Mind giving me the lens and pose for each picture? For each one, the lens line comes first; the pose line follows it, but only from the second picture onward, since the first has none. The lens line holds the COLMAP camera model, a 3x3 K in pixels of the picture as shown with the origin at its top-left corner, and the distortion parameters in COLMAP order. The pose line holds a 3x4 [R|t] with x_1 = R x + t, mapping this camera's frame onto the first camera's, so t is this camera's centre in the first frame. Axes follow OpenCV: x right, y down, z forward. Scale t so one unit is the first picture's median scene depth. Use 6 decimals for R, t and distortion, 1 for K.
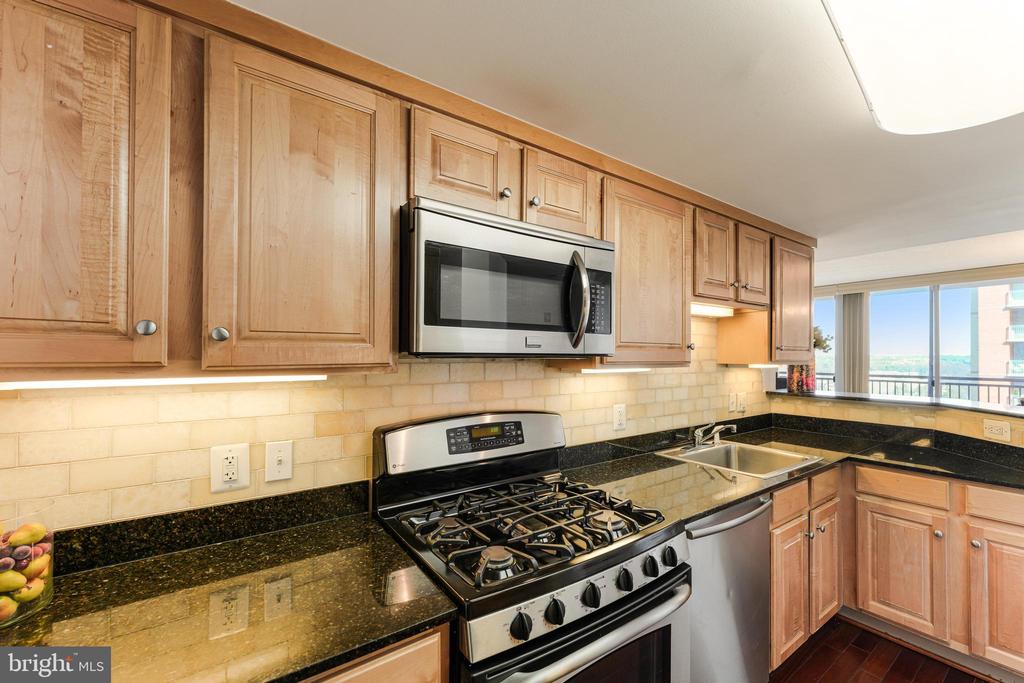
lens RADIAL K [[413.4, 0, 513.1], [0, 413.4, 347.9], [0, 0, 1]] dist [-0.000602, -0.000114]
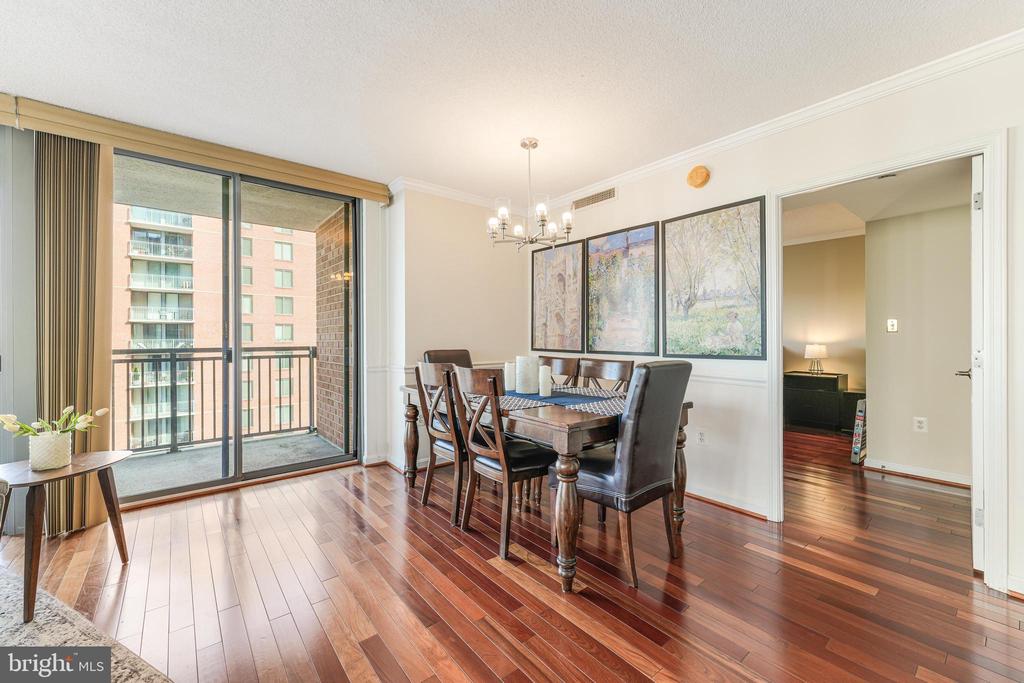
lens RADIAL K [[413.4, 0, 518.7], [0, 413.4, 337.1], [0, 0, 1]] dist [-0.000602, -0.000114]
pose [[-0.089544, -0.007954, 0.995951, 0.407269], [-0.008498, 0.999938, 0.007222, 0.045333], [-0.995947, -0.007817, -0.089606, 0.625261]]
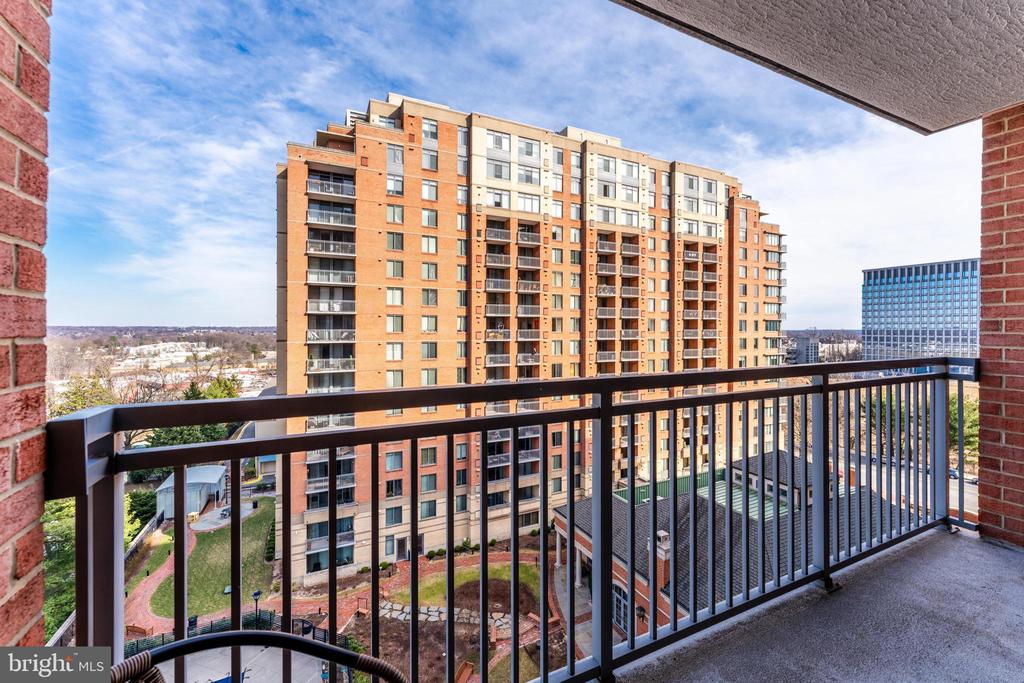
lens RADIAL K [[413.4, 0, 522.8], [0, 413.4, 329.4], [0, 0, 1]] dist [-0.000602, -0.000114]
pose [[0.140679, -0.010400, 0.990001, 0.798204], [-0.012403, 0.999848, 0.012266, 0.046259], [-0.989978, -0.014005, 0.140529, 1.298970]]
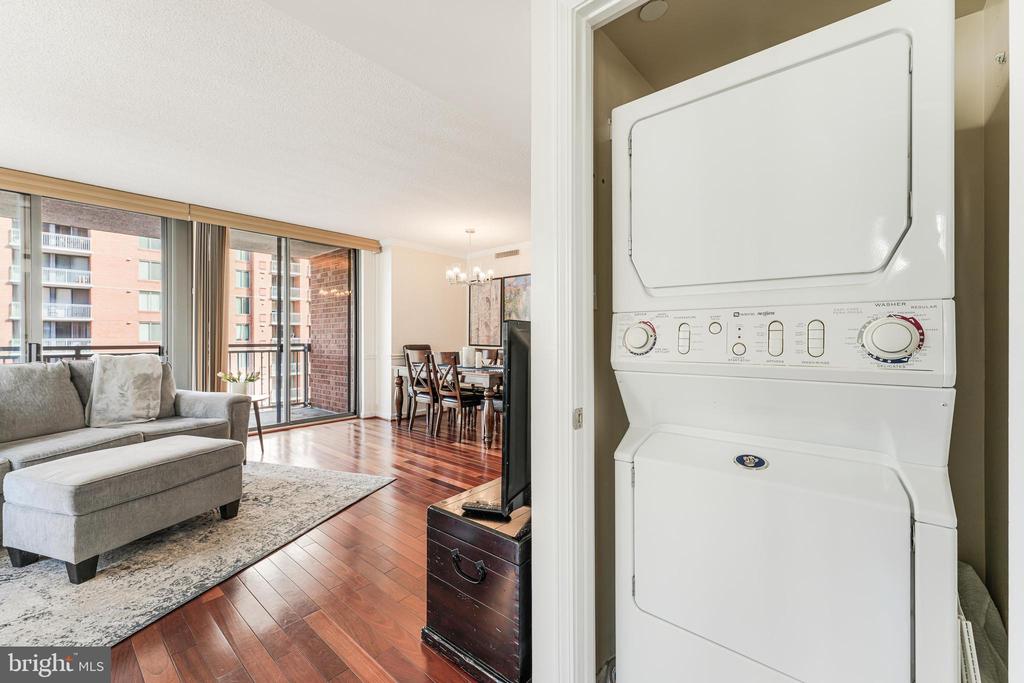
lens RADIAL K [[413.4, 0, 519.6], [0, 413.4, 336.6], [0, 0, 1]] dist [-0.000602, -0.000114]
pose [[-0.257645, -0.006761, 0.966216, 0.024393], [-0.011543, 0.999926, 0.003919, 0.043319], [-0.966171, -0.010143, -0.257704, 0.691439]]
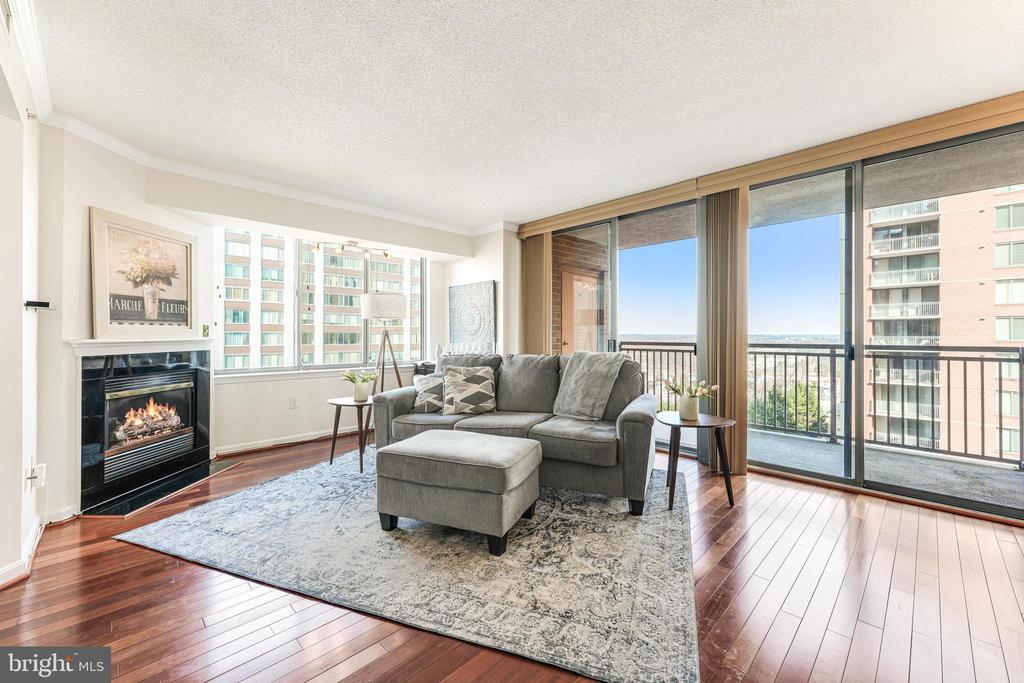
lens RADIAL K [[413.4, 0, 516.0], [0, 413.4, 335.8], [0, 0, 1]] dist [-0.000602, -0.000114]
pose [[0.983890, -0.007704, 0.178611, 0.467546], [0.005234, 0.999884, 0.014294, 0.045380], [-0.178701, -0.013128, 0.983816, 0.522117]]
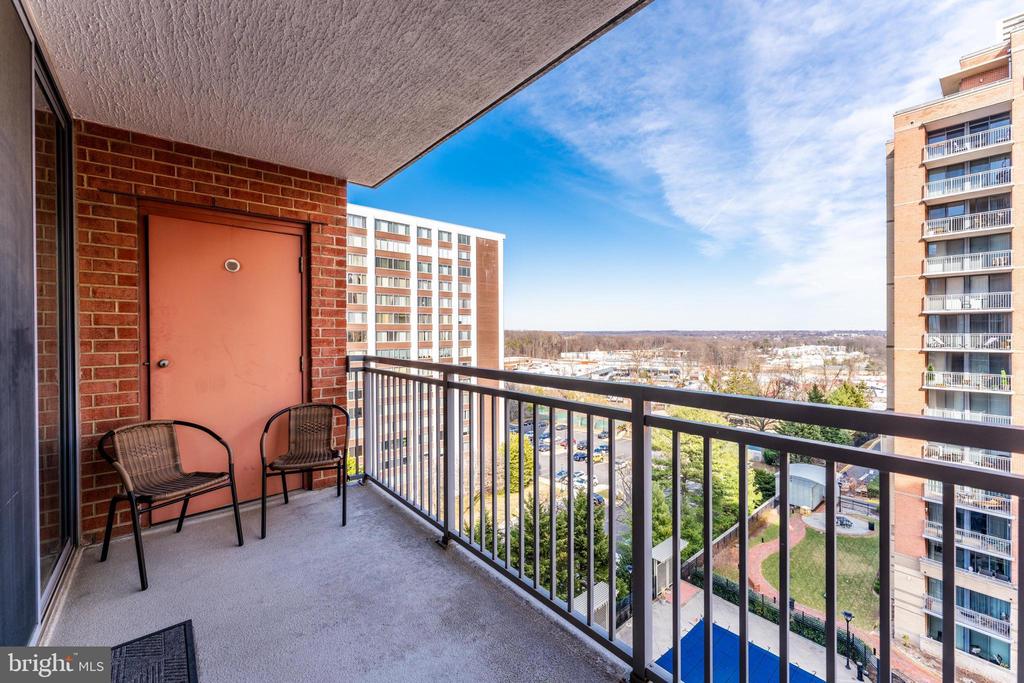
lens RADIAL K [[413.4, 0, 513.3], [0, 413.4, 335.8], [0, 0, 1]] dist [-0.000602, -0.000114]
pose [[0.995151, -0.011547, 0.097684, 1.044844], [0.009553, 0.999737, 0.020858, 0.041018], [-0.097899, -0.019824, 0.994999, 0.906015]]
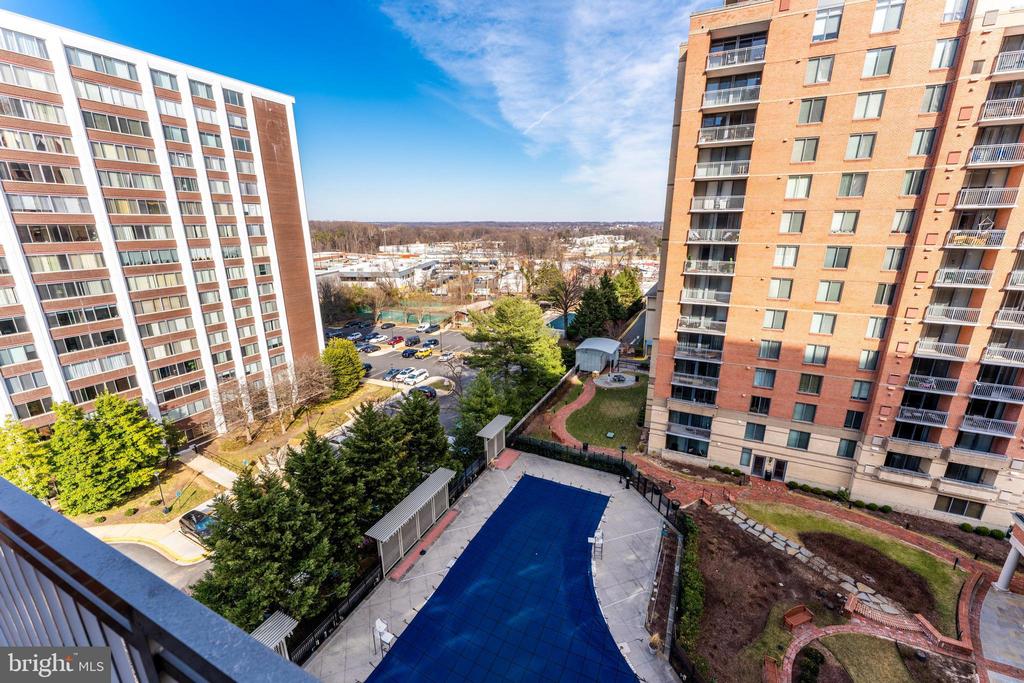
lens RADIAL K [[413.4, 0, 513.6], [0, 413.4, 341.3], [0, 0, 1]] dist [-0.000602, -0.000114]
pose [[0.867289, -0.145360, 0.476110, 1.056739], [0.001594, 0.957224, 0.289345, -0.018554], [-0.497803, -0.250187, 0.830421, 1.164100]]
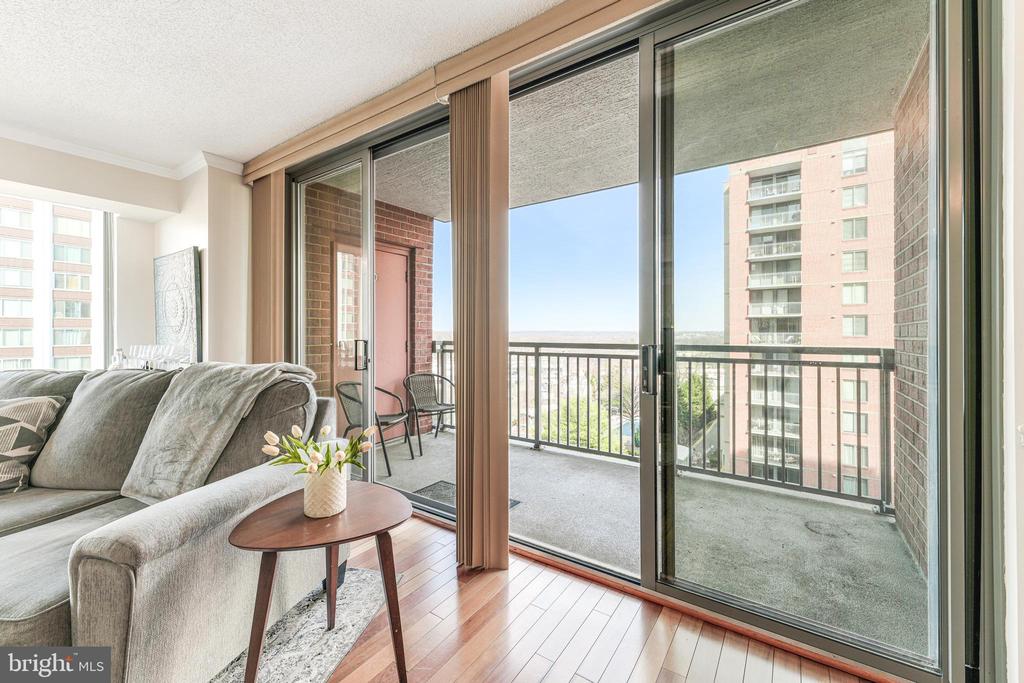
lens RADIAL K [[413.4, 0, 516.5], [0, 413.4, 333.1], [0, 0, 1]] dist [-0.000602, -0.000114]
pose [[0.931368, -0.009497, 0.363955, 0.758117], [0.003834, 0.999860, 0.016279, 0.048979], [-0.364059, -0.013766, 0.931274, 0.704250]]
